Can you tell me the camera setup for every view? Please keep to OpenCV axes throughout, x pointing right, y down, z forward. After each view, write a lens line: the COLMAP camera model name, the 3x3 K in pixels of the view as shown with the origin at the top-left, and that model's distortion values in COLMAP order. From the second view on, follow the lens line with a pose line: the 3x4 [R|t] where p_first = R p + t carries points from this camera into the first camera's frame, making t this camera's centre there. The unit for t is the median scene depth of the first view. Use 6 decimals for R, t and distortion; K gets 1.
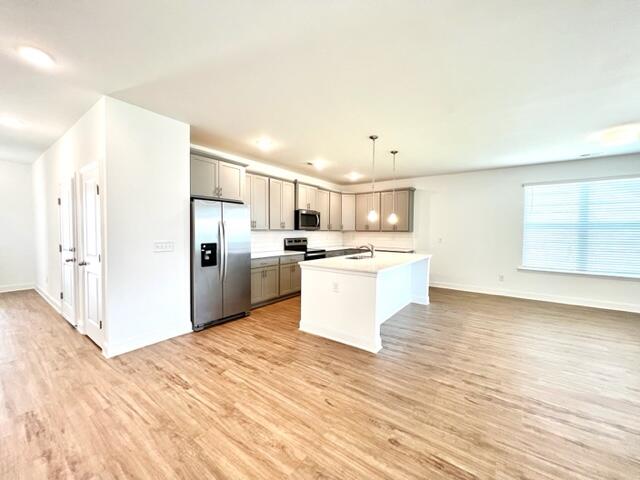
lens RADIAL K [[257.0, 0, 320.7], [0, 257.0, 243.0], [0, 0, 1]] dist [0.000253, -0.000081]
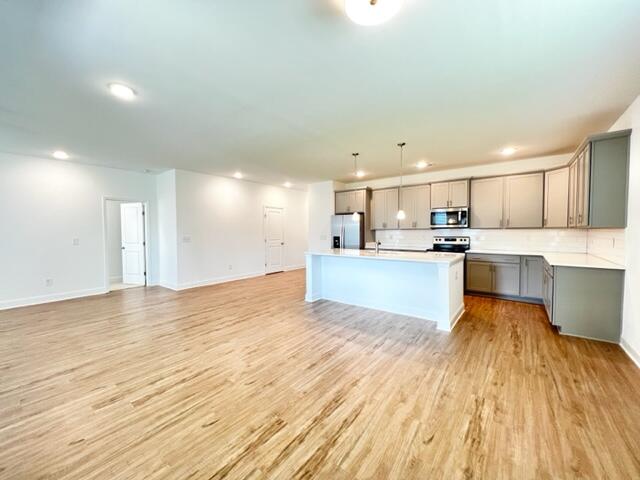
lens RADIAL K [[257.0, 0, 320.2], [0, 257.0, 238.1], [0, 0, 1]] dist [0.000253, -0.000081]
pose [[-0.034630, 0.020452, -0.999191, 1.572848], [-0.041907, 0.998882, 0.021898, -0.025493], [0.998521, 0.042631, -0.033735, 0.930893]]
